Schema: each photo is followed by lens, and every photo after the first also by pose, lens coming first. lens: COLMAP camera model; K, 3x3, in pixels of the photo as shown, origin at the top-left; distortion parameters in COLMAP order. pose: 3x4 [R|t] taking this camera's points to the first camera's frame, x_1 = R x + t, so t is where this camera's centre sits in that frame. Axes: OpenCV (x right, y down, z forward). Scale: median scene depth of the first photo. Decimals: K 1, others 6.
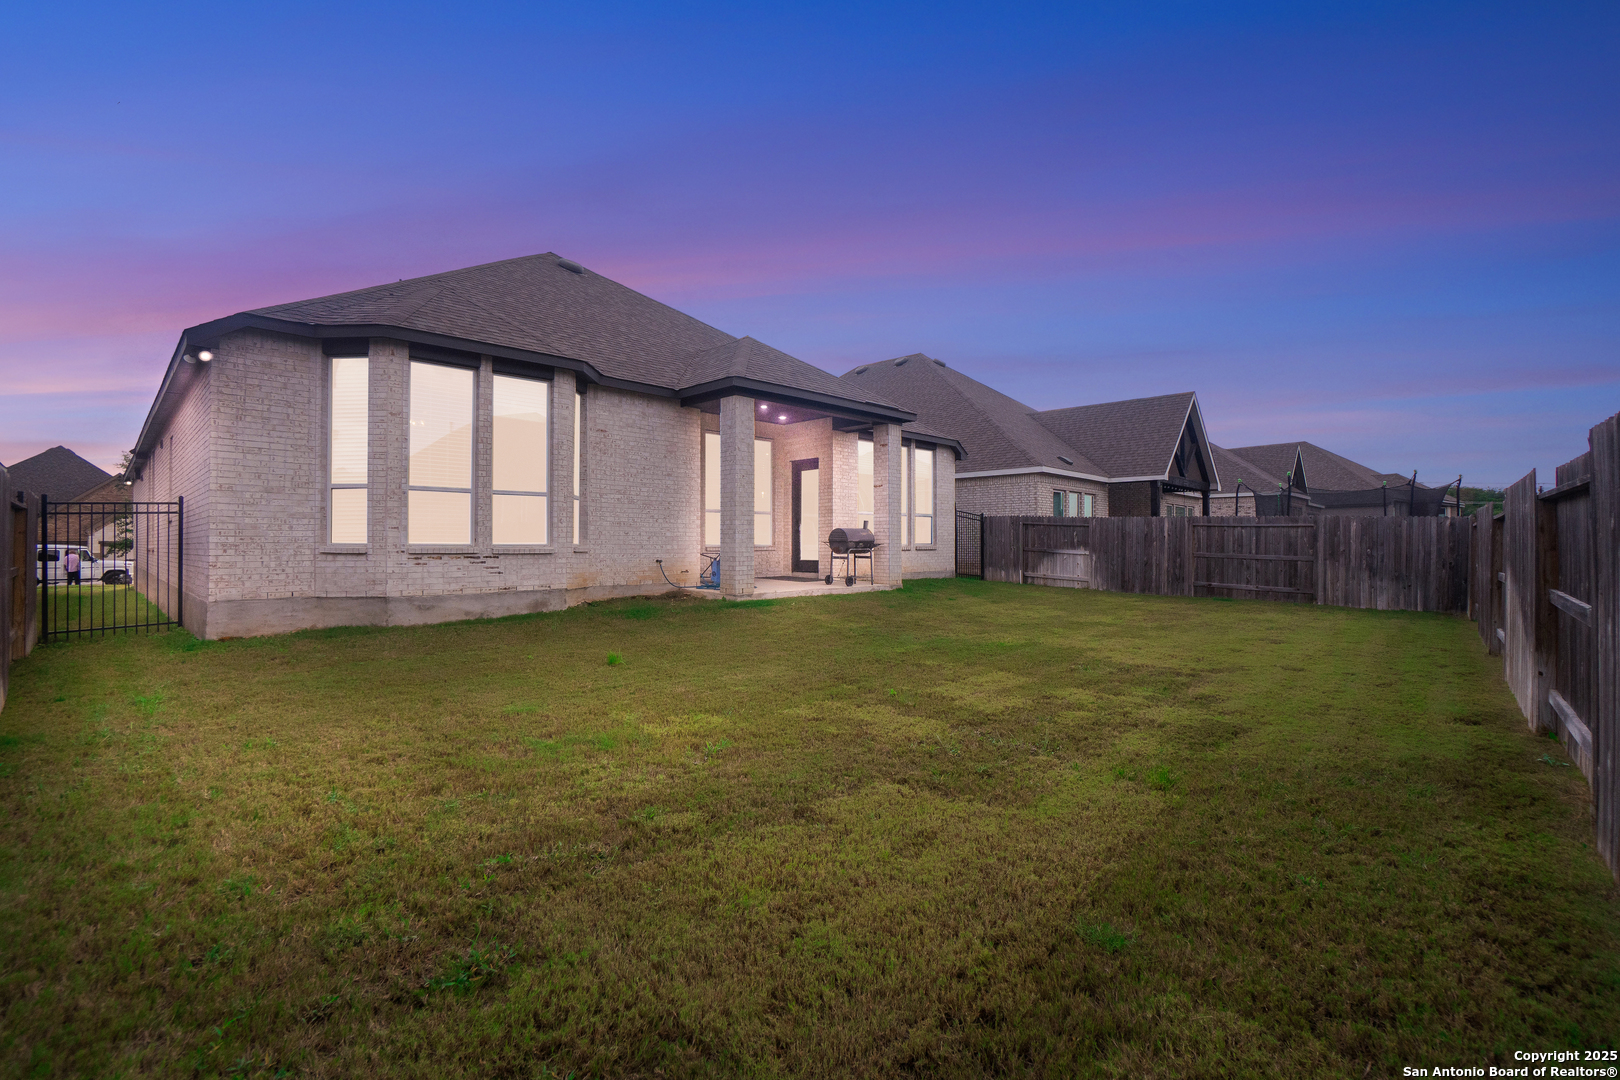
lens RADIAL K [[709.7, 0, 802.6], [0, 709.7, 539.0], [0, 0, 1]] dist [-0.029599, -0.000015]
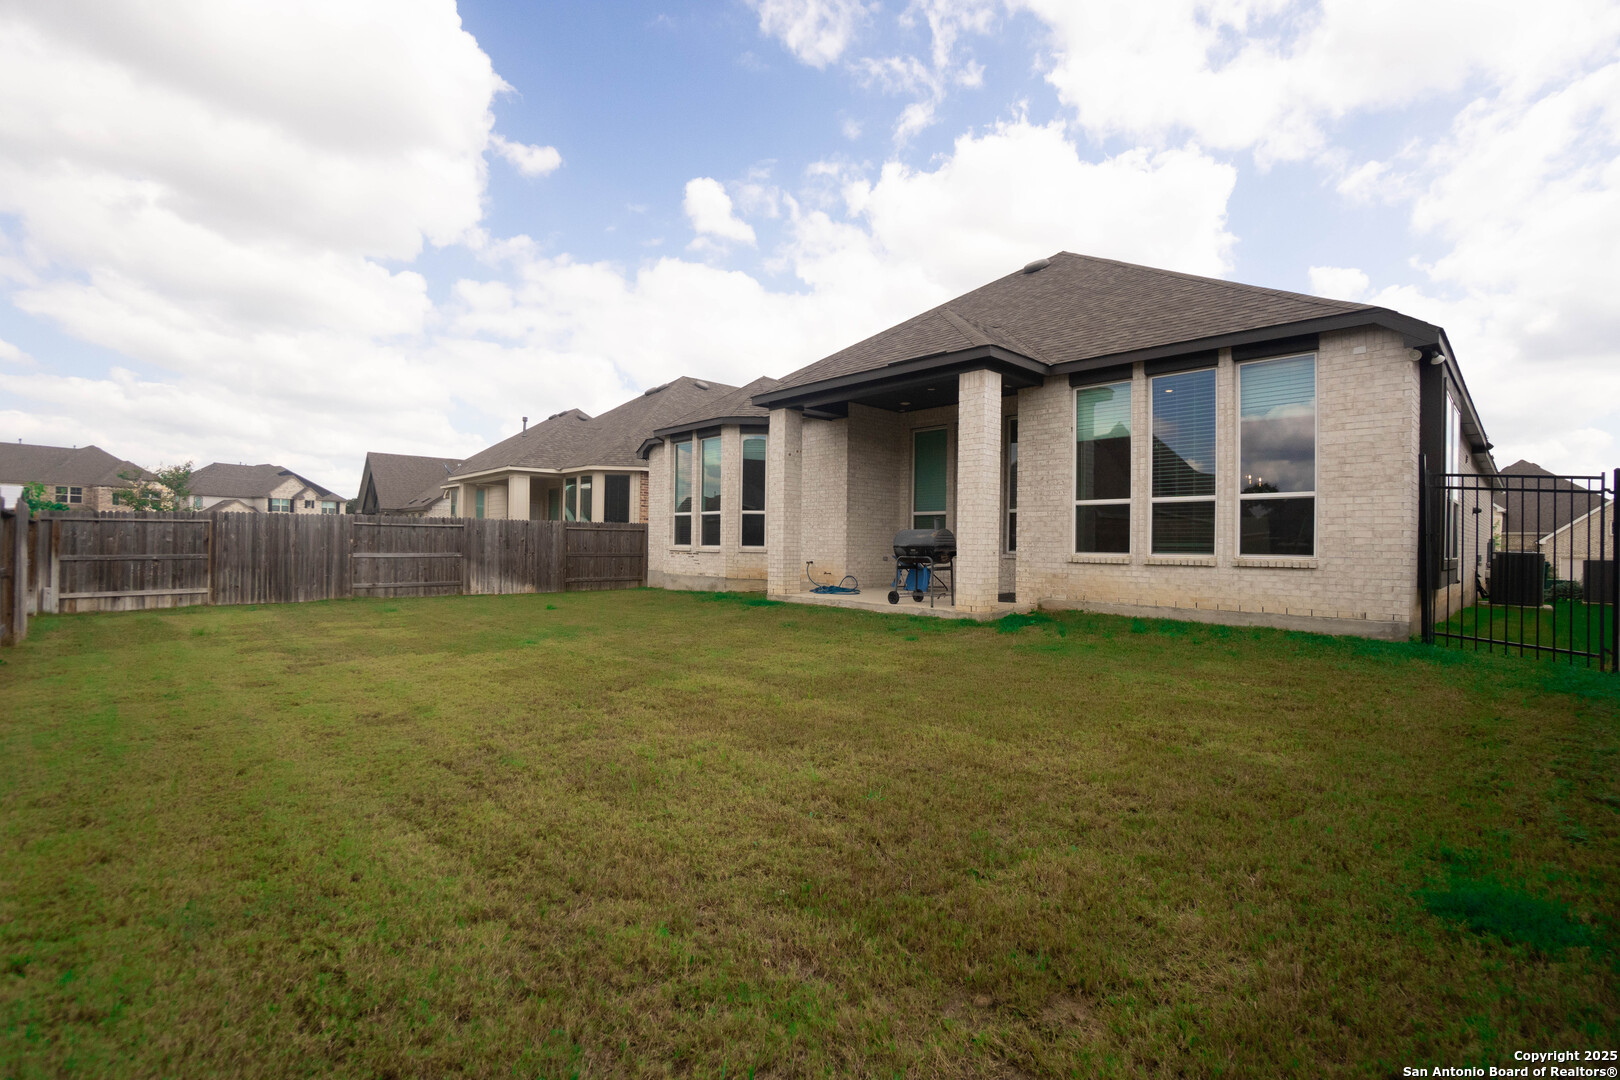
lens RADIAL K [[709.7, 0, 802.6], [0, 709.7, 539.0], [0, 0, 1]] dist [-0.029599, -0.000015]
pose [[-0.030205, -0.011163, -0.999481, 1.108206], [-0.007878, 0.999909, -0.010930, 0.006347], [0.999513, 0.007544, -0.030290, 1.202351]]
